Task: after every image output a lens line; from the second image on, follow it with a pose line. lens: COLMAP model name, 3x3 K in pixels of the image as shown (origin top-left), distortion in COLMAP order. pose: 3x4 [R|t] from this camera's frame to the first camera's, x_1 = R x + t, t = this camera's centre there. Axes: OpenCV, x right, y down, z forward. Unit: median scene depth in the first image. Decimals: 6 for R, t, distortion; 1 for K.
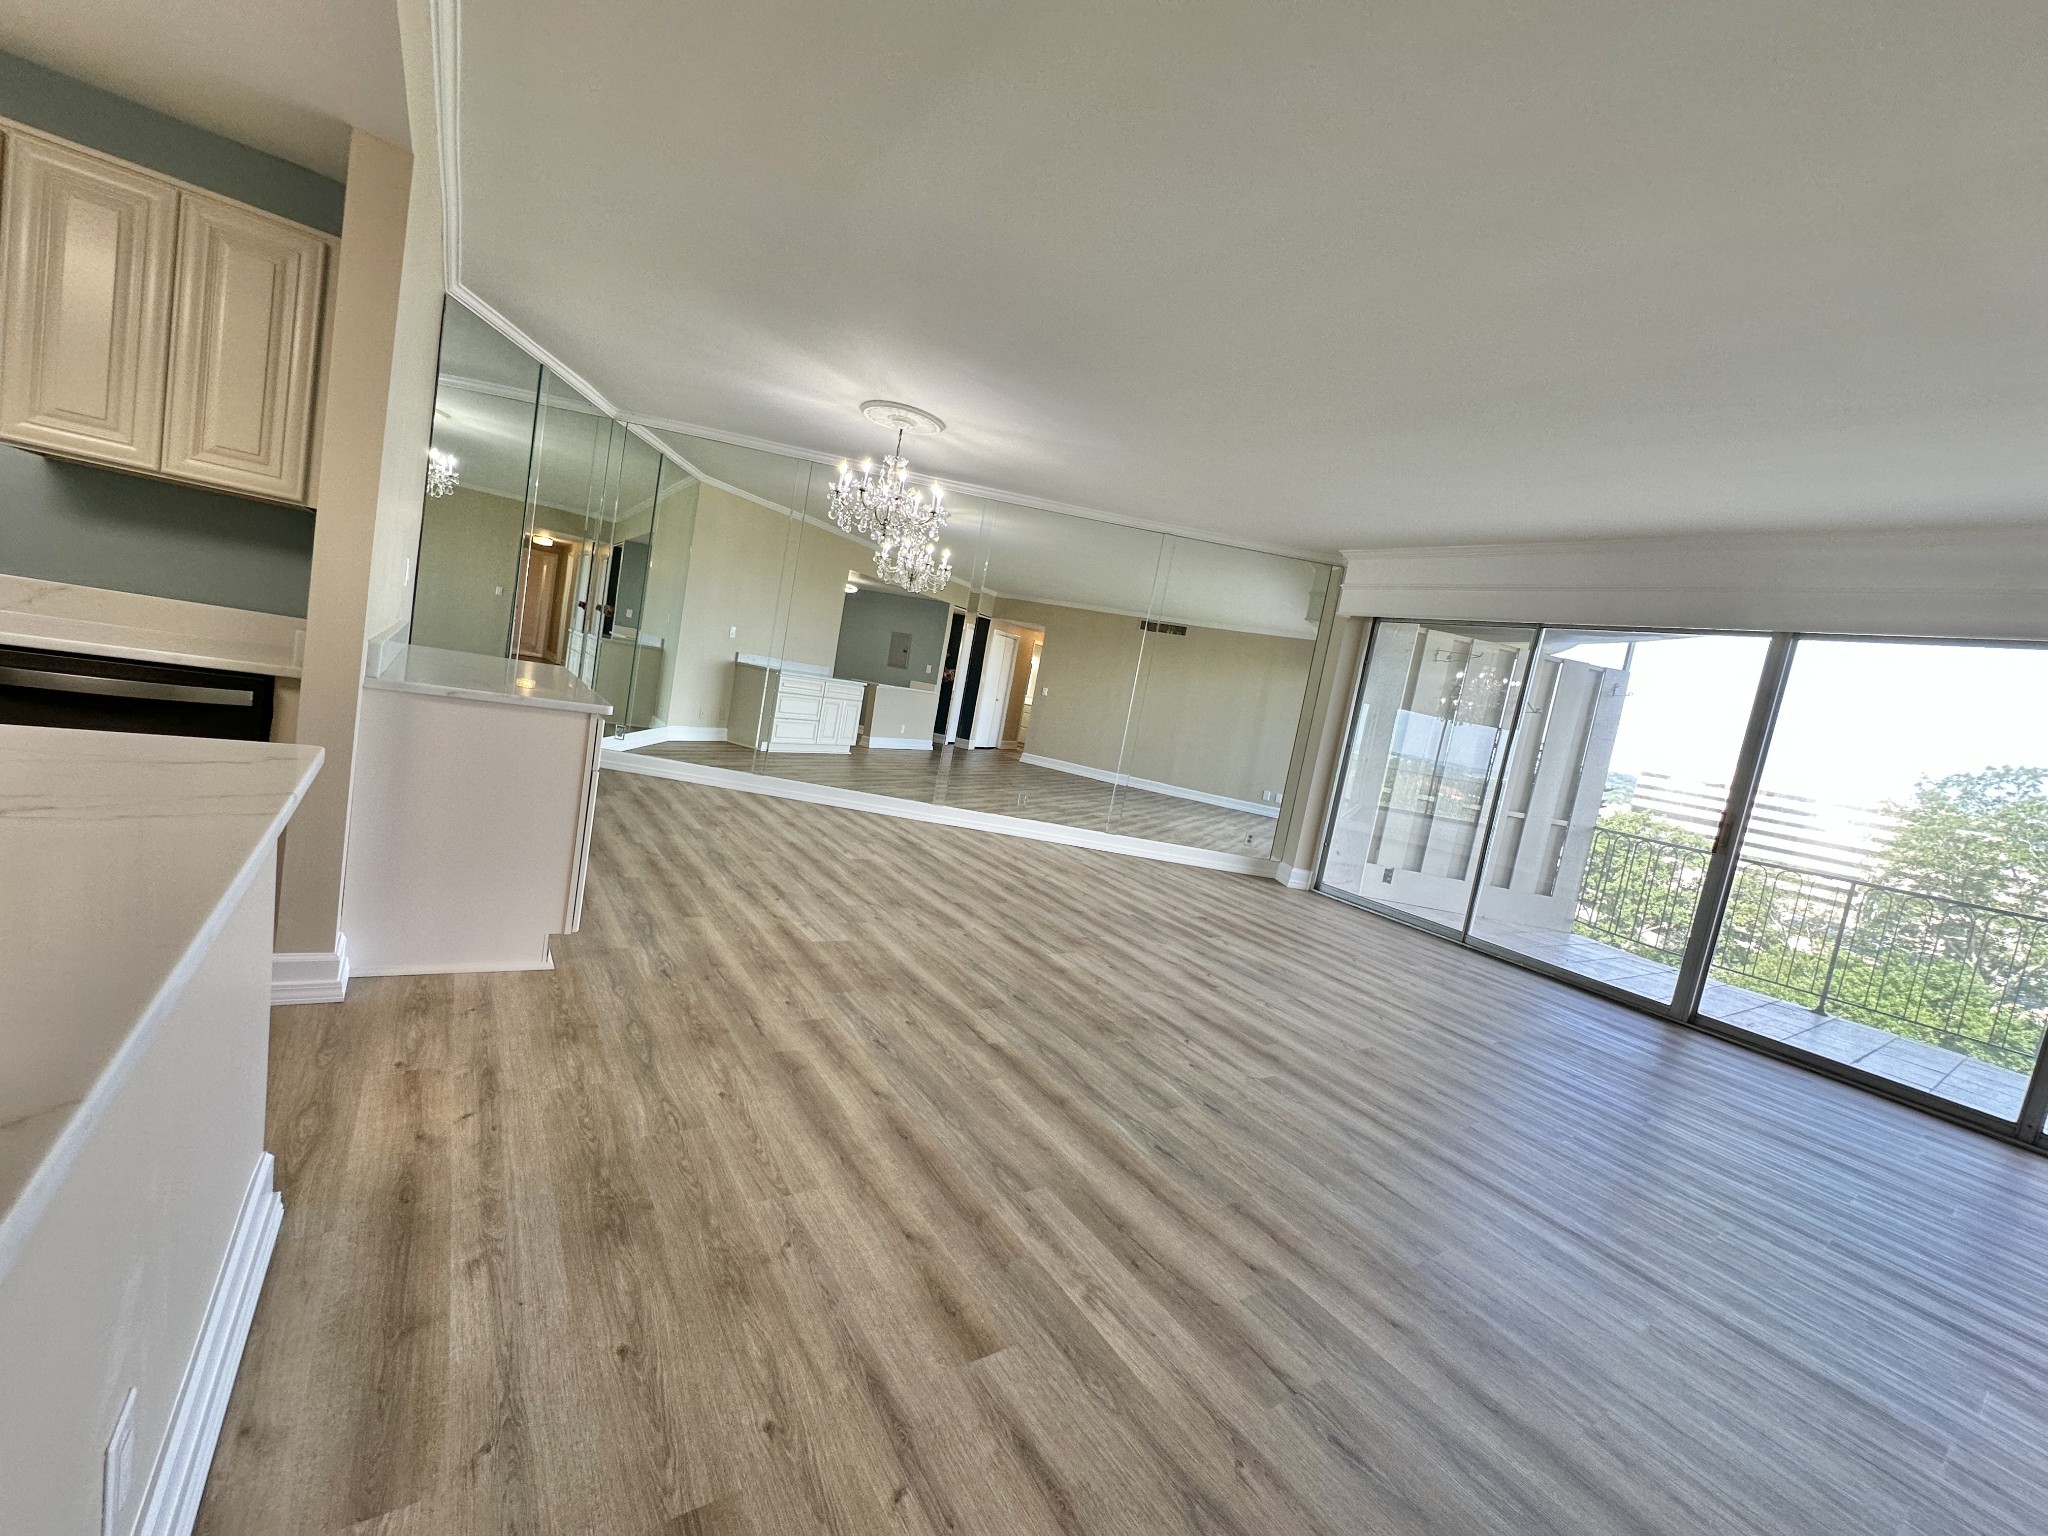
lens RADIAL K [[818.3, 0, 1022.7], [0, 818.3, 766.2], [0, 0, 1]] dist [-0.002385, 0.001059]
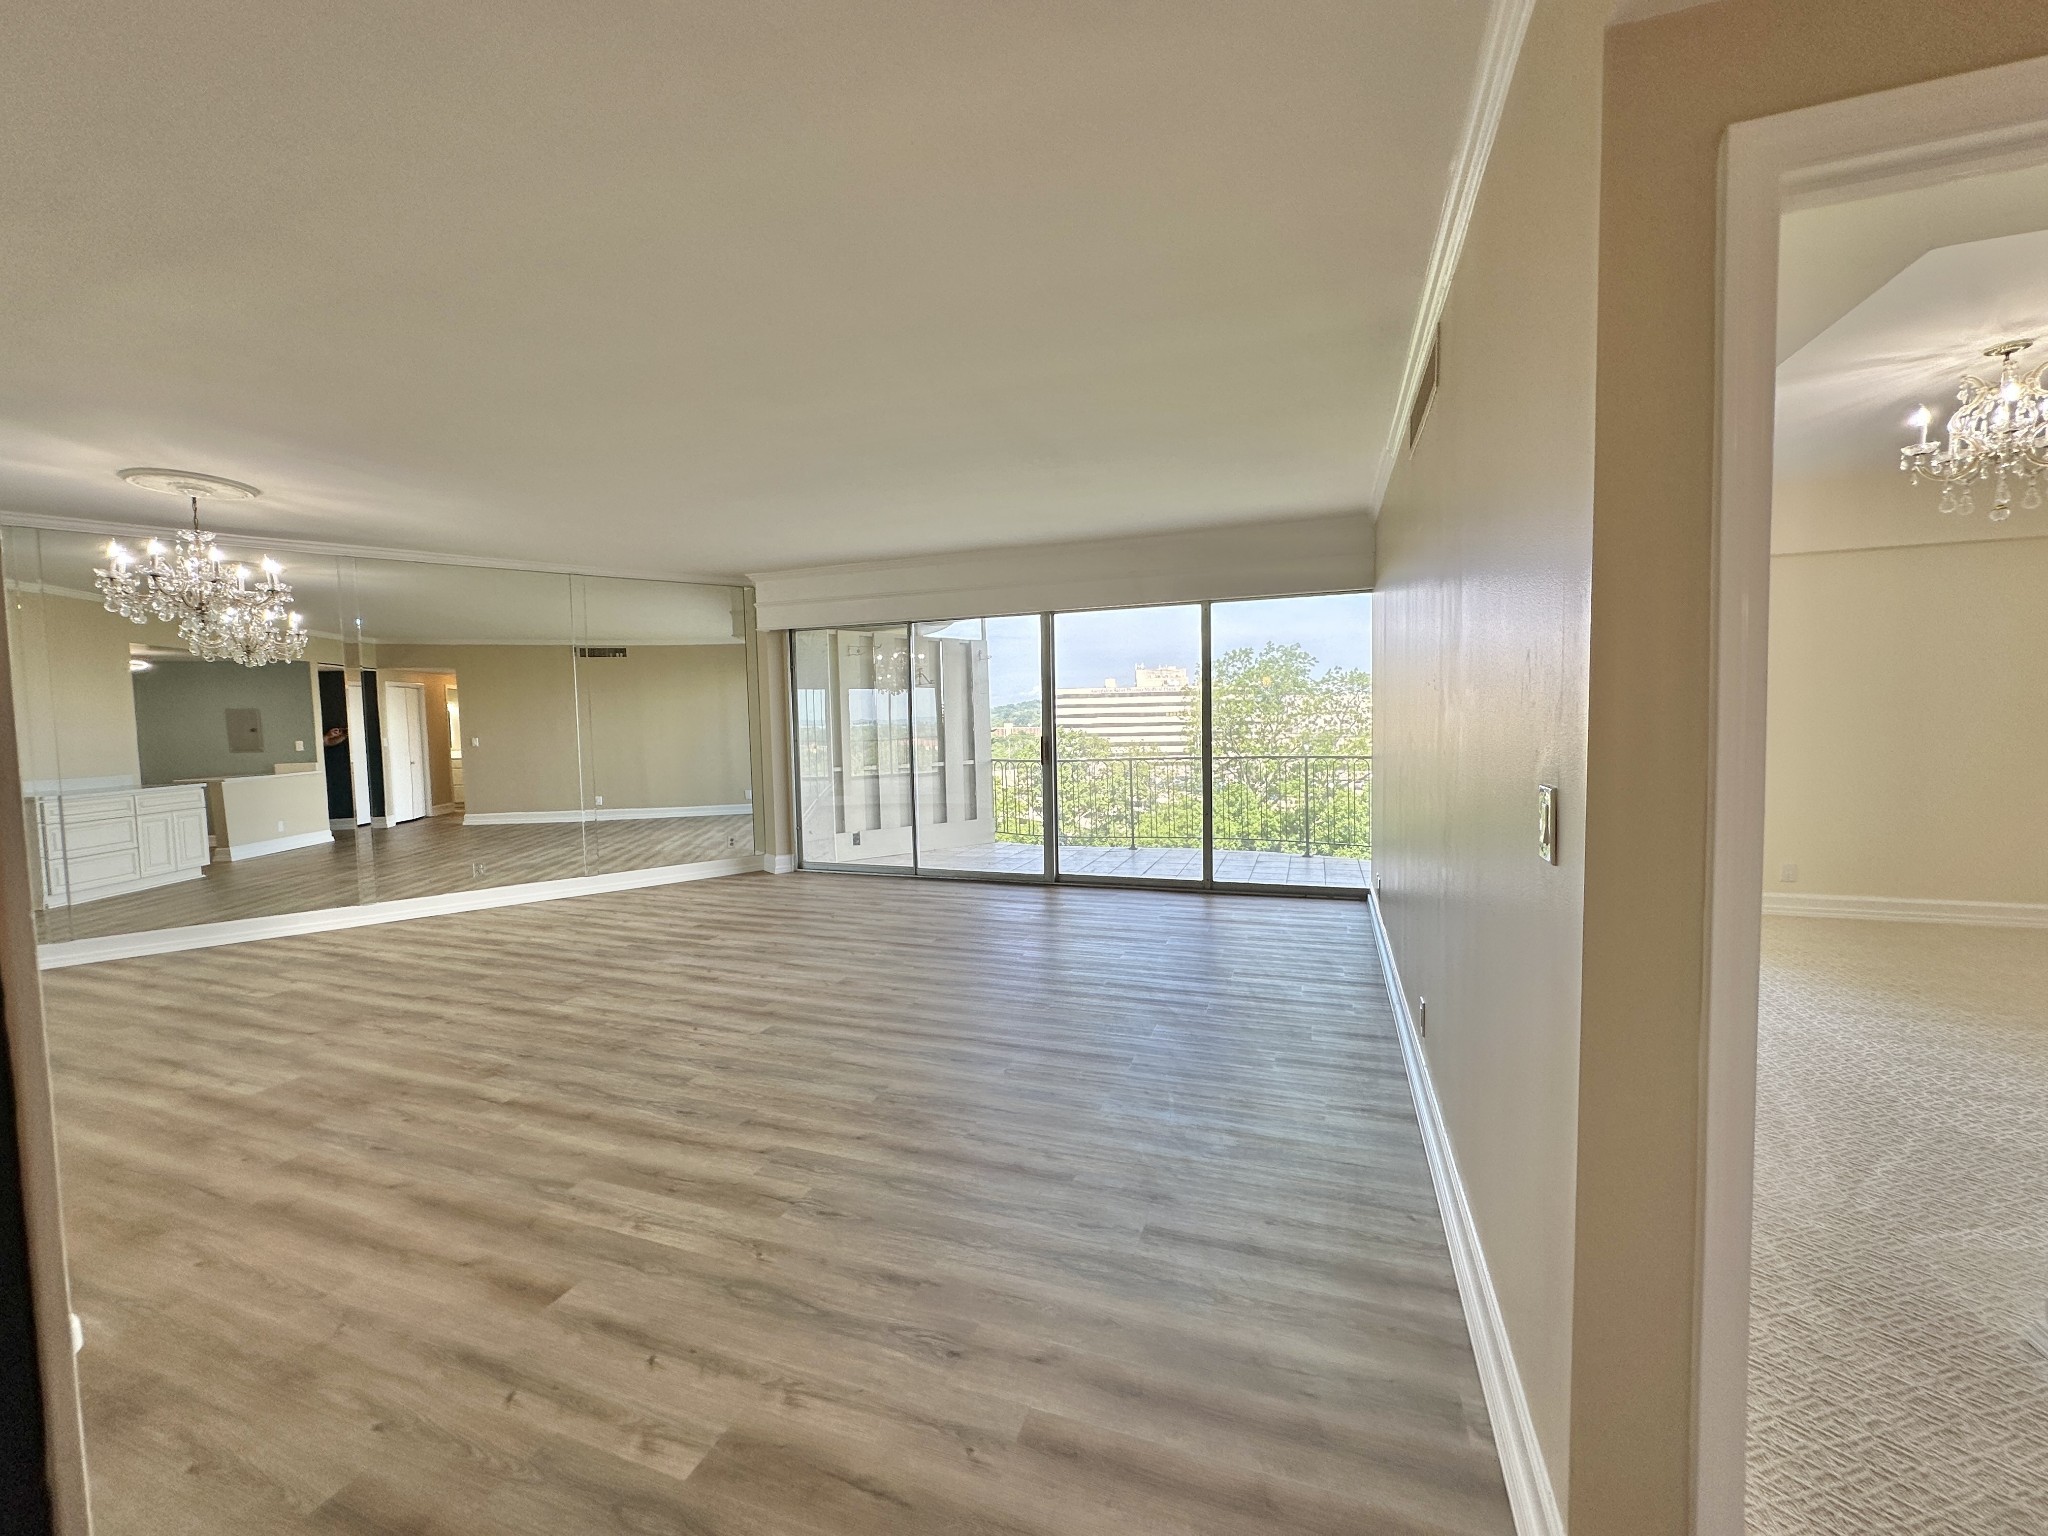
lens RADIAL K [[818.3, 0, 1022.7], [0, 818.3, 766.2], [0, 0, 1]] dist [-0.002385, 0.001059]
pose [[0.798557, -0.227855, 0.557126, 0.005225], [0.221063, 0.971920, 0.080638, -0.022623], [-0.559856, 0.058766, 0.826504, -0.243474]]
